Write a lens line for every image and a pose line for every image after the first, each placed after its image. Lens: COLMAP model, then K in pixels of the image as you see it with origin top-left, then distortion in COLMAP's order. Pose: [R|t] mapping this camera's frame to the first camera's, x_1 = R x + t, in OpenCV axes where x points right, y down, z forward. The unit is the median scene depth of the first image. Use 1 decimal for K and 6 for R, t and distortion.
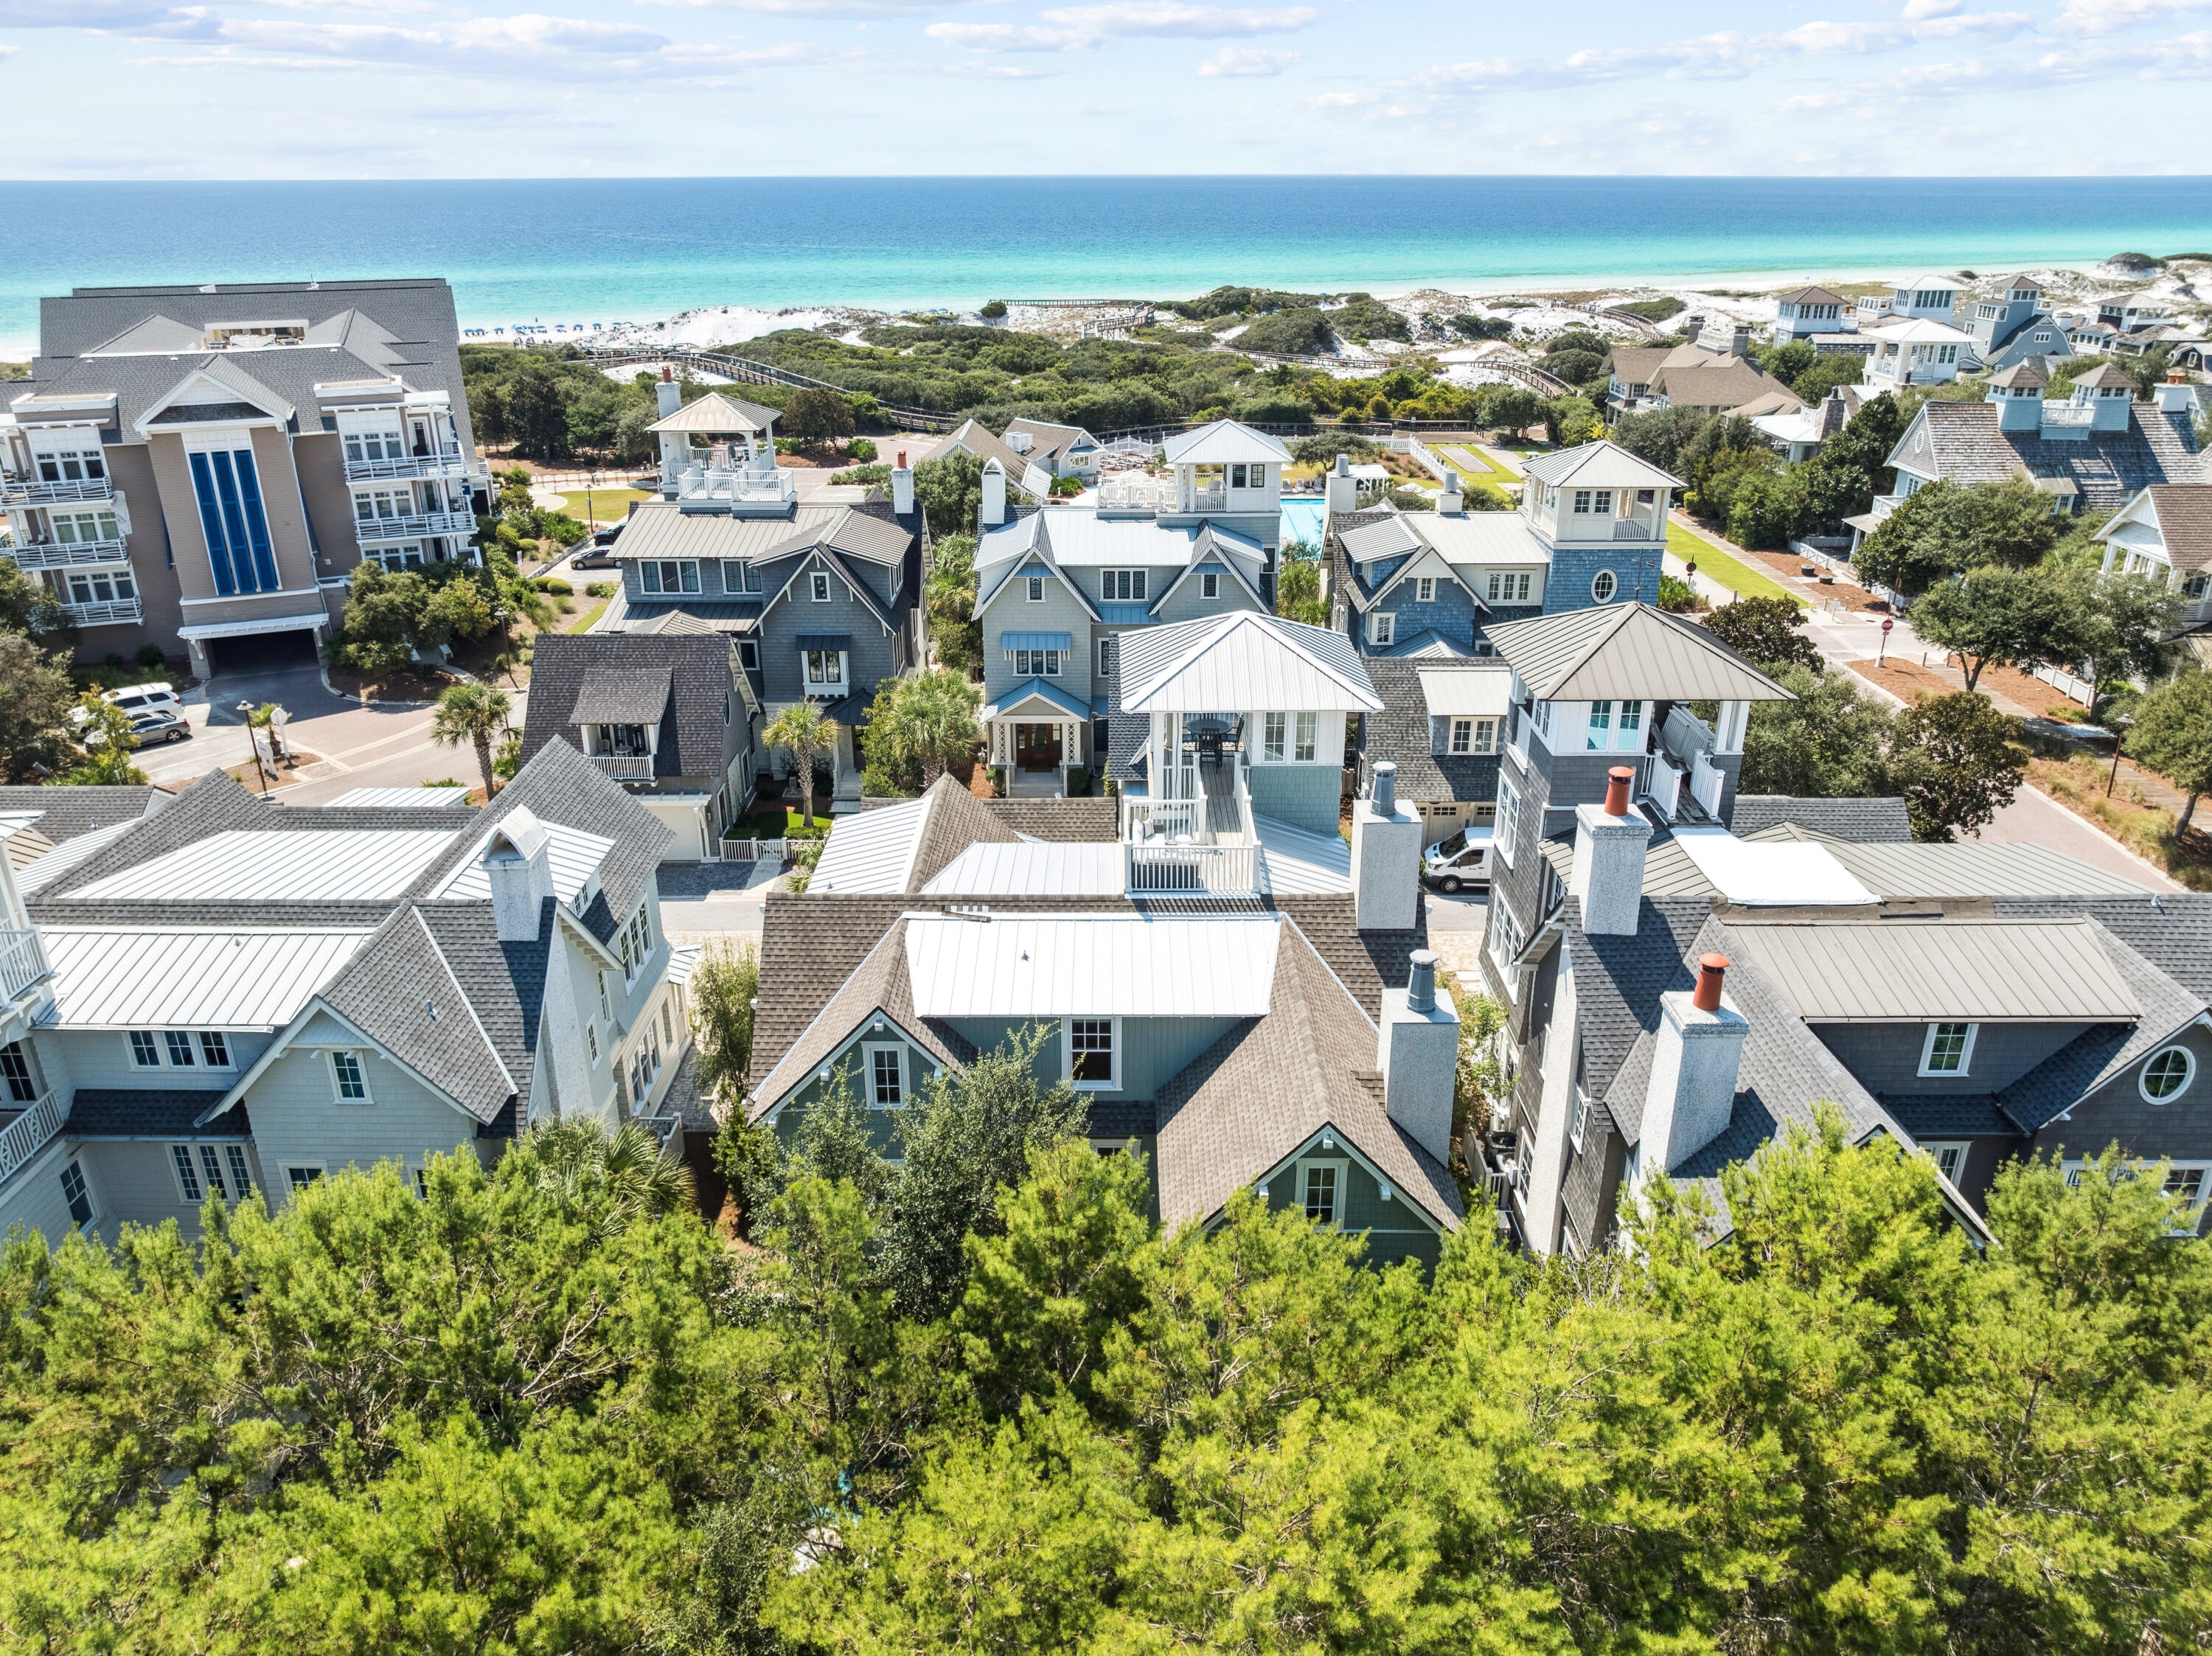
lens RADIAL K [[1558.4, 0, 1108.8], [0, 1558.4, 815.6], [0, 0, 1]] dist [-0.005476, -0.002340]
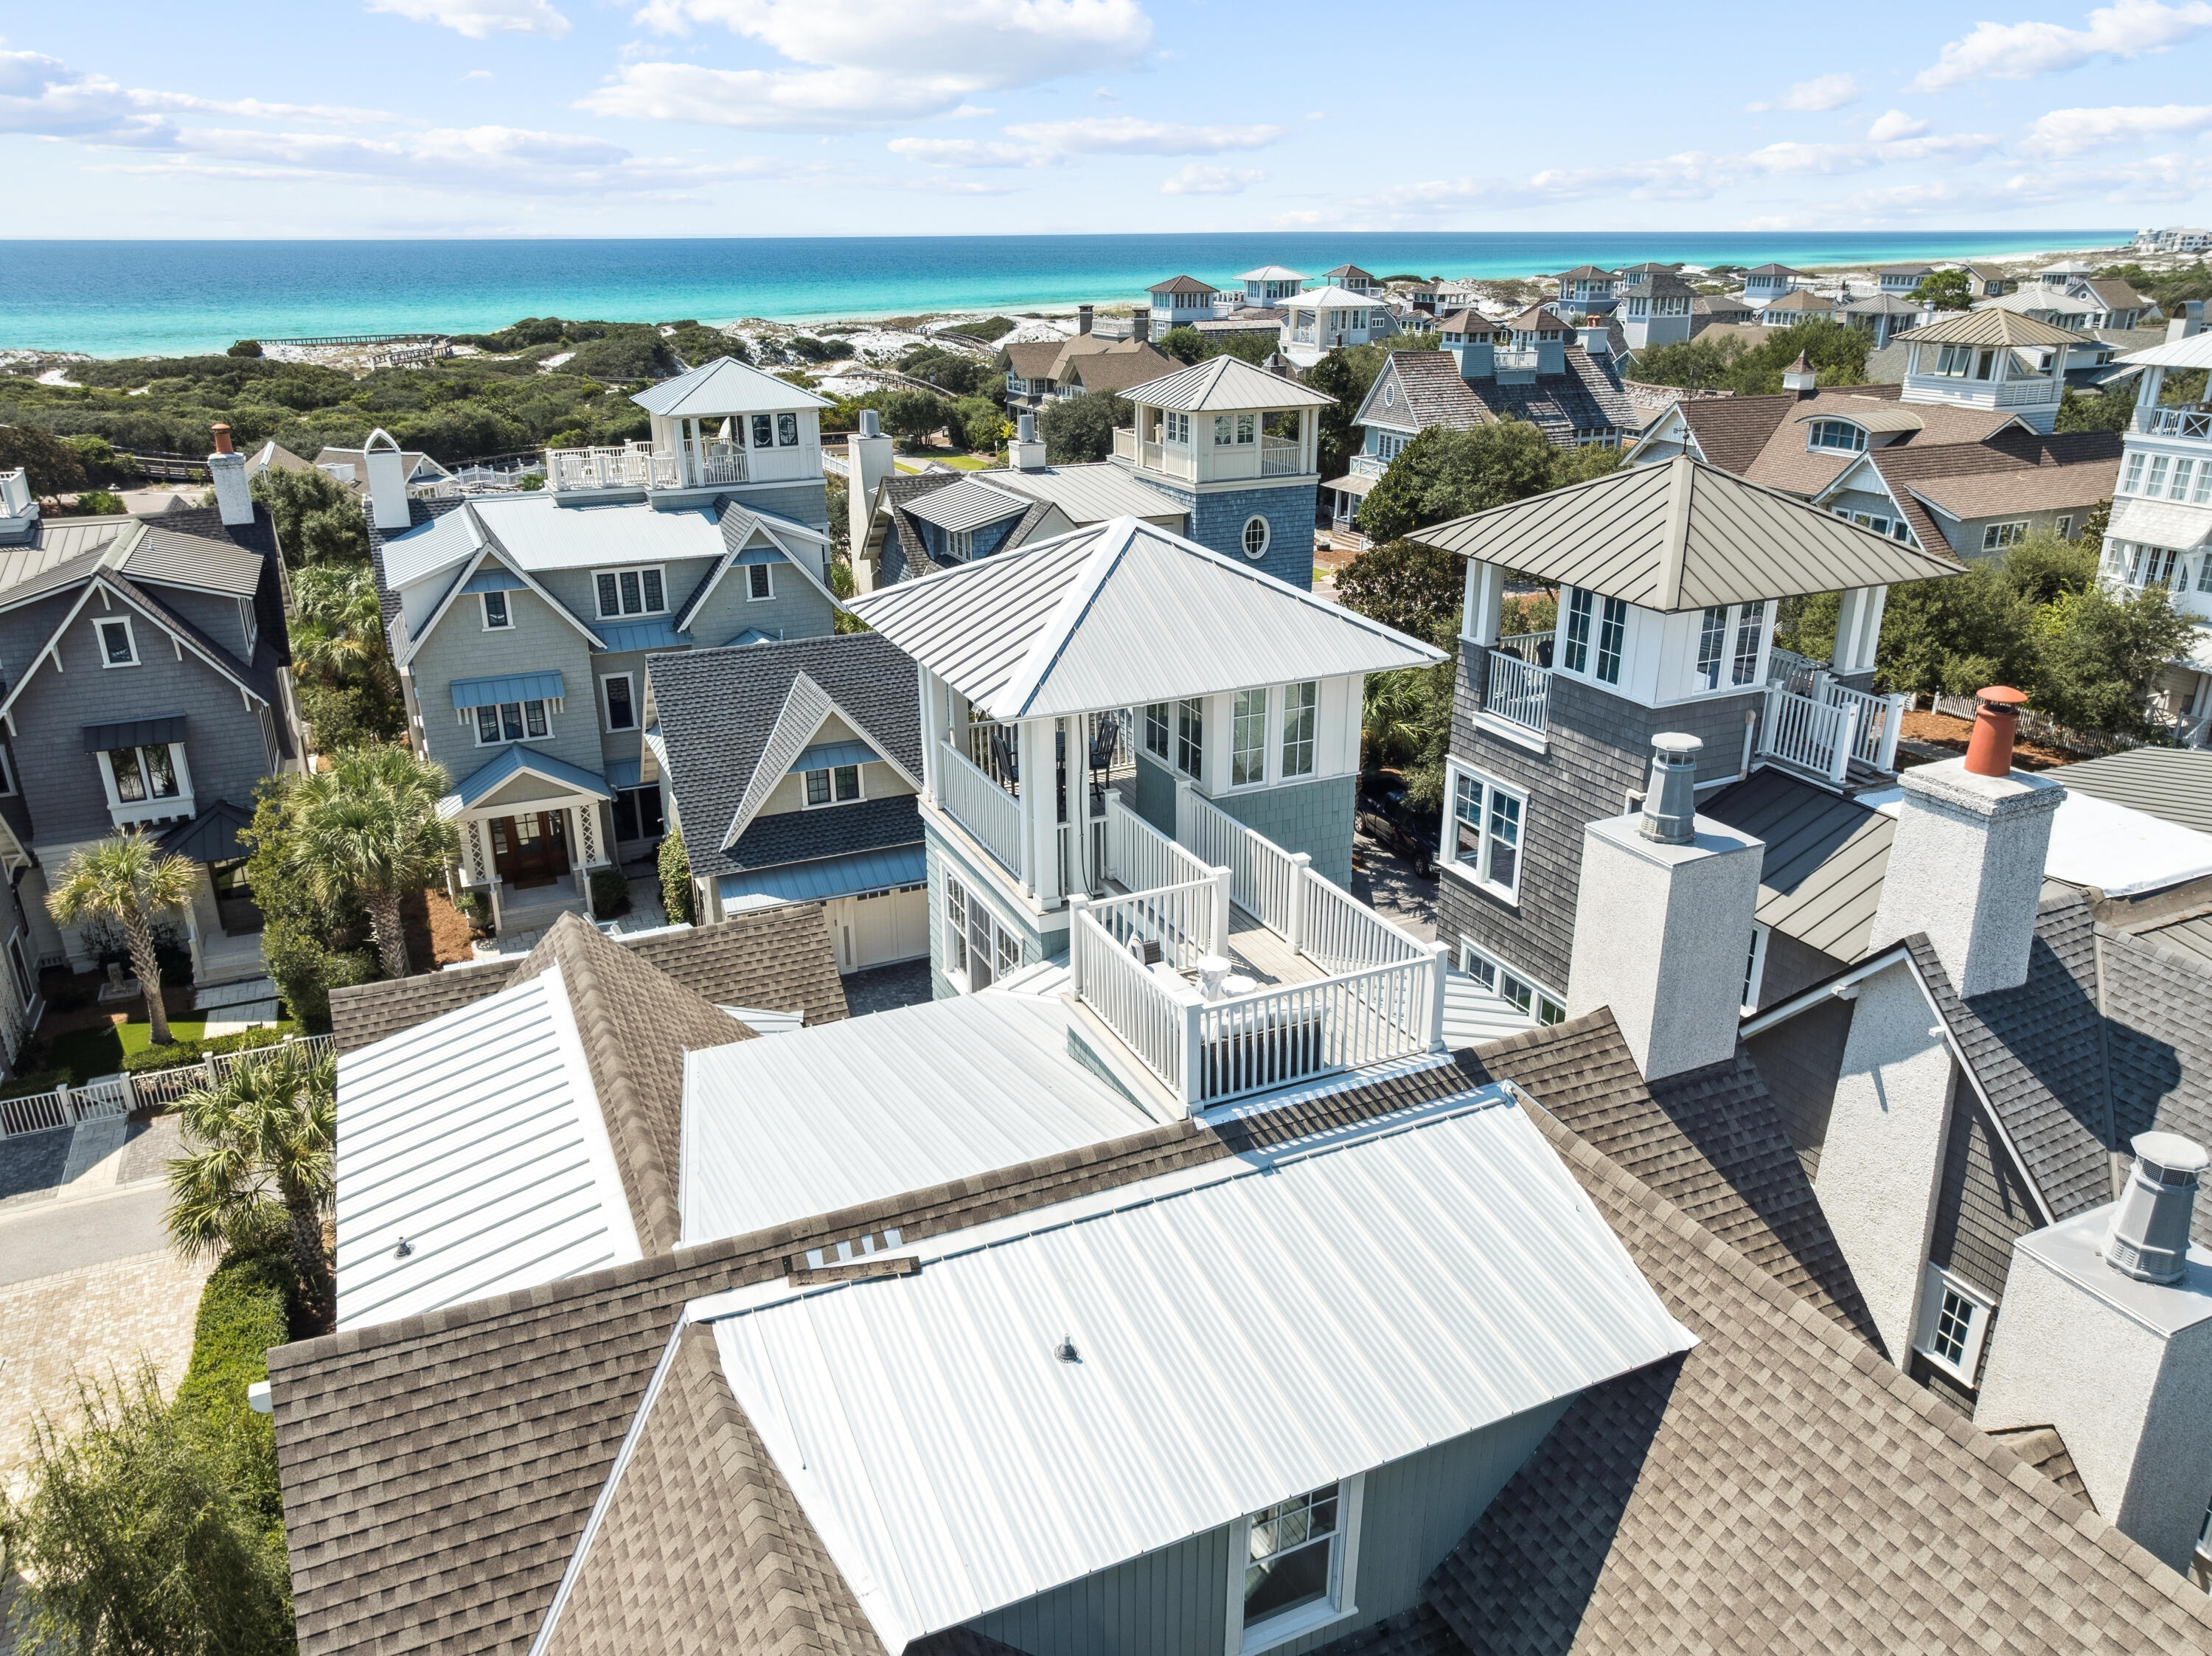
lens RADIAL K [[1558.4, 0, 1108.8], [0, 1558.4, 815.6], [0, 0, 1]] dist [-0.005476, -0.002340]
pose [[0.906079, -0.150489, 0.395442, -0.081261], [0.163860, 0.986484, -0.000039, -0.017607], [-0.390091, 0.064832, 0.918491, 0.291380]]
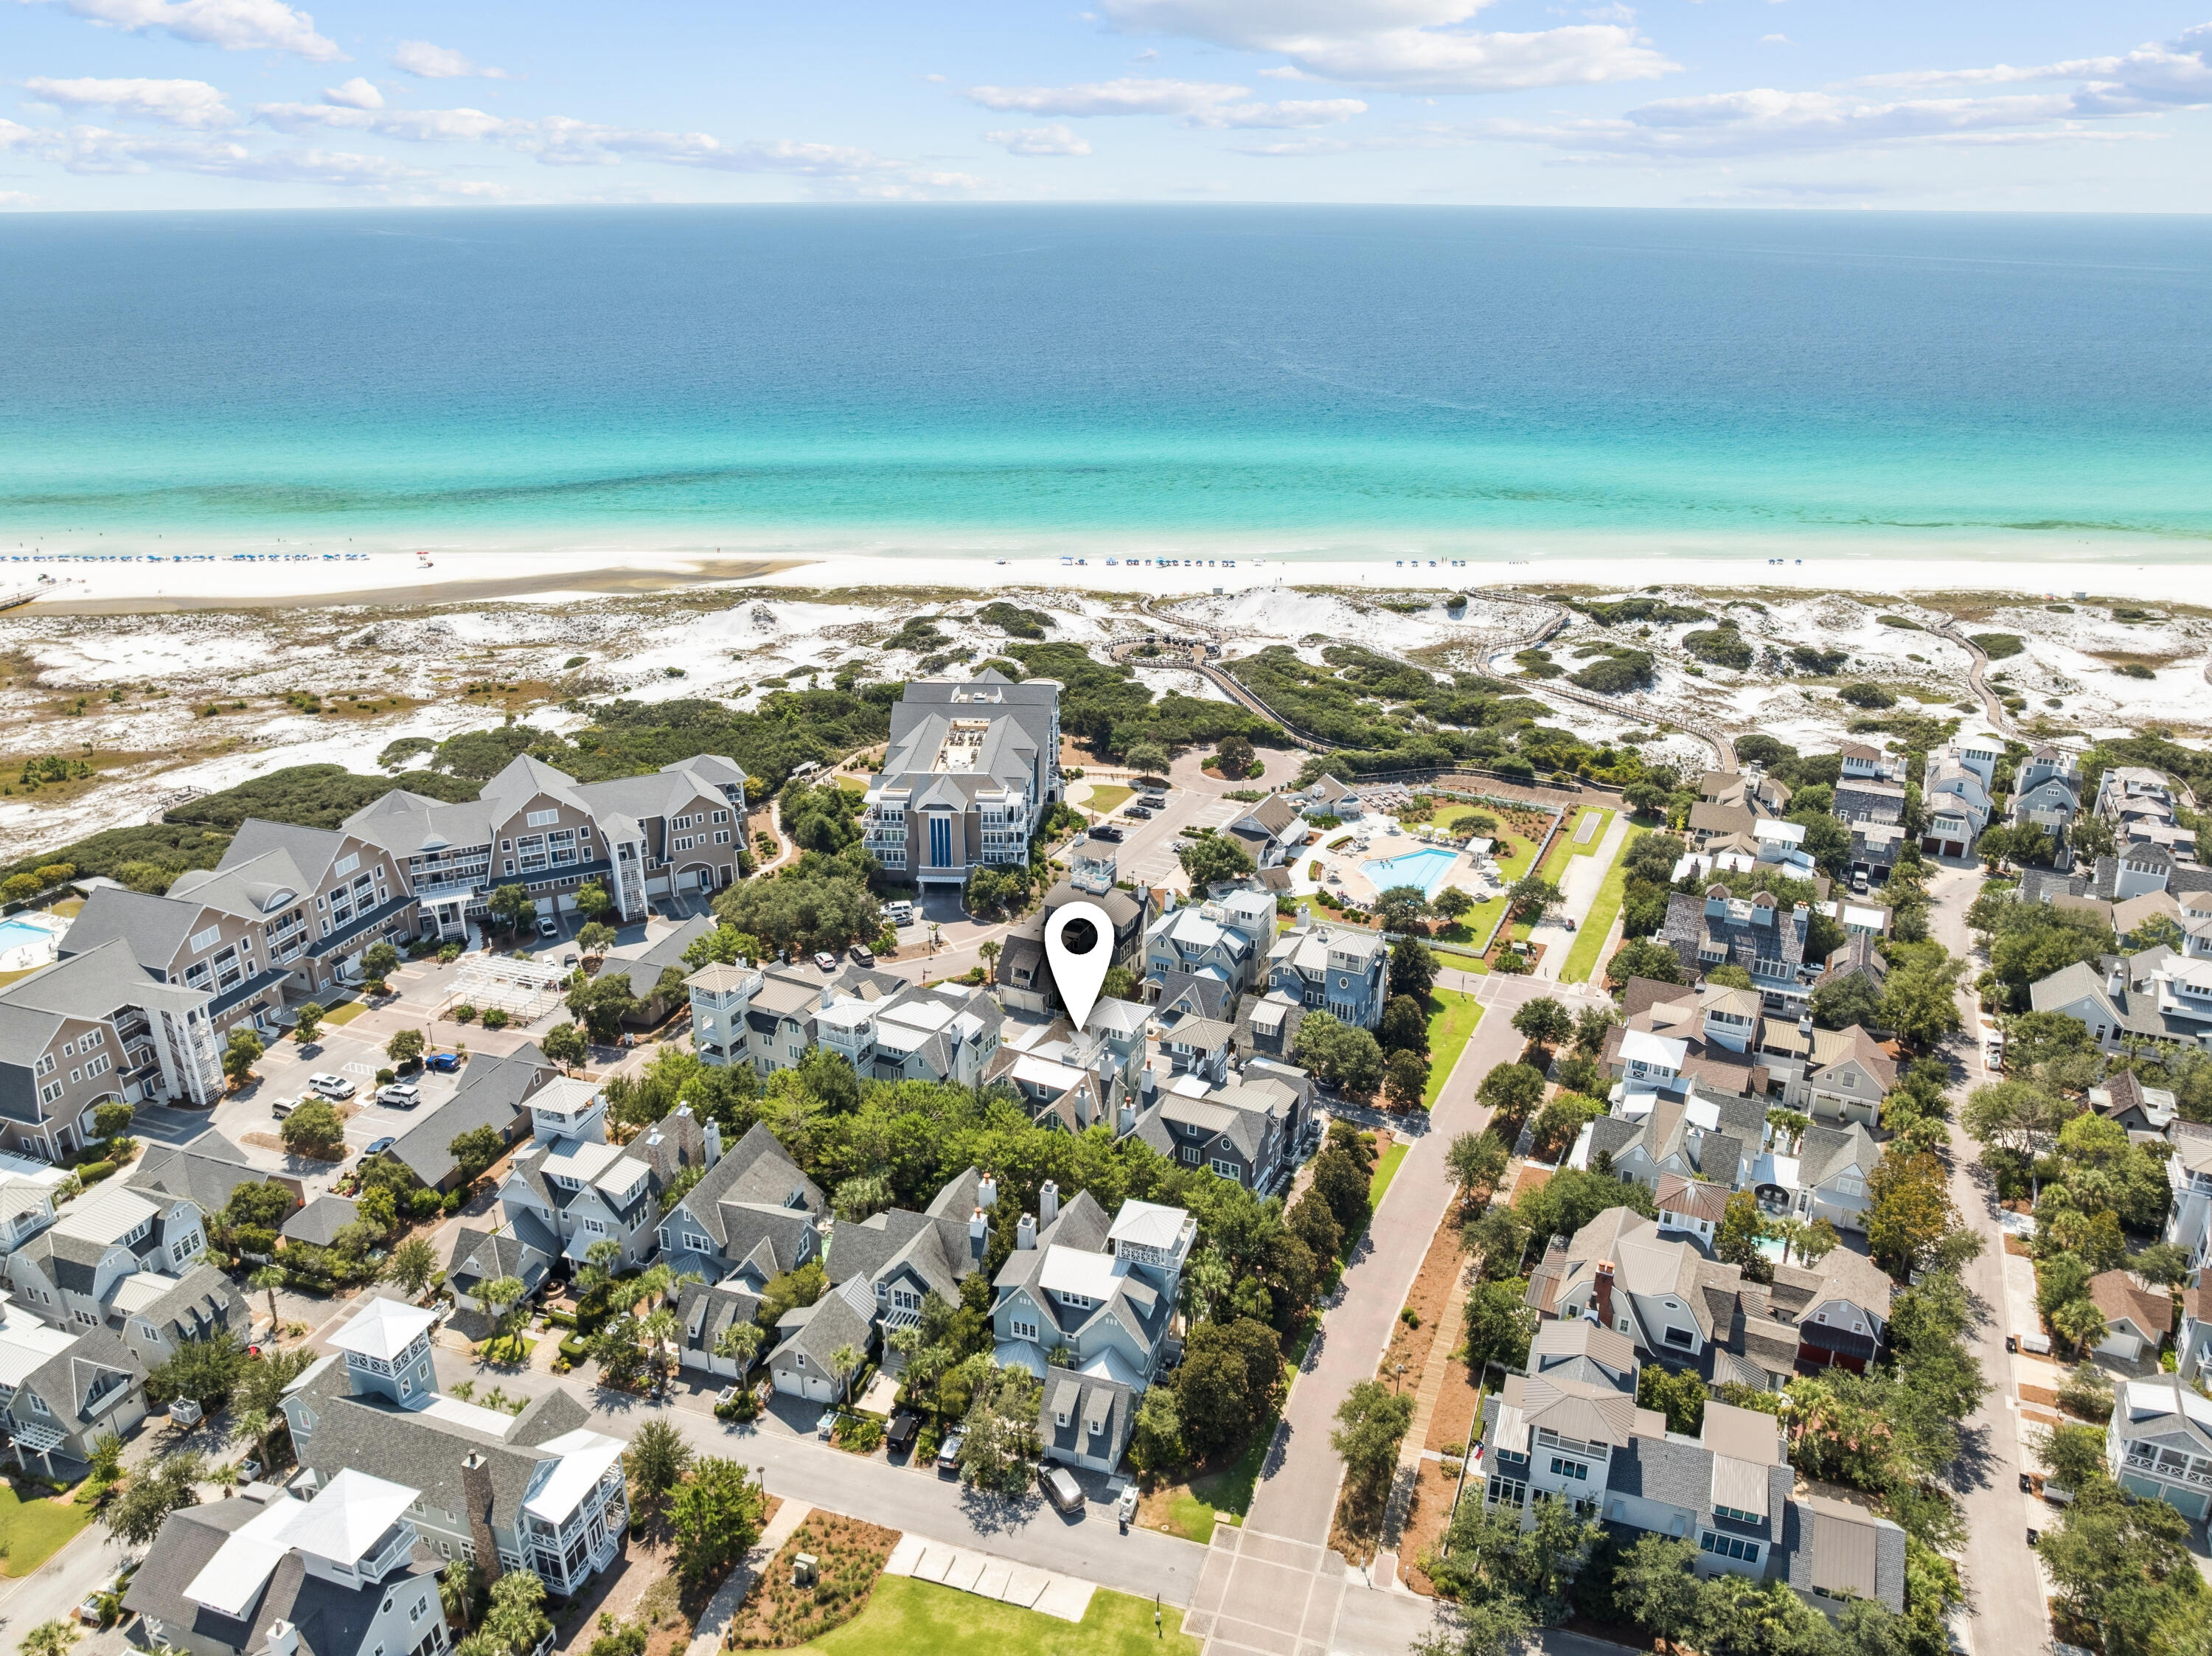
lens RADIAL K [[1574.5, 0, 1106.0], [0, 1574.5, 828.0], [0, 0, 1]] dist [-0.043794, 0.003858]
pose [[0.901661, 0.165464, -0.399536, 0.939967], [-0.170248, 0.985115, 0.023766, -0.384397], [0.397522, 0.046592, 0.916409, -1.668383]]
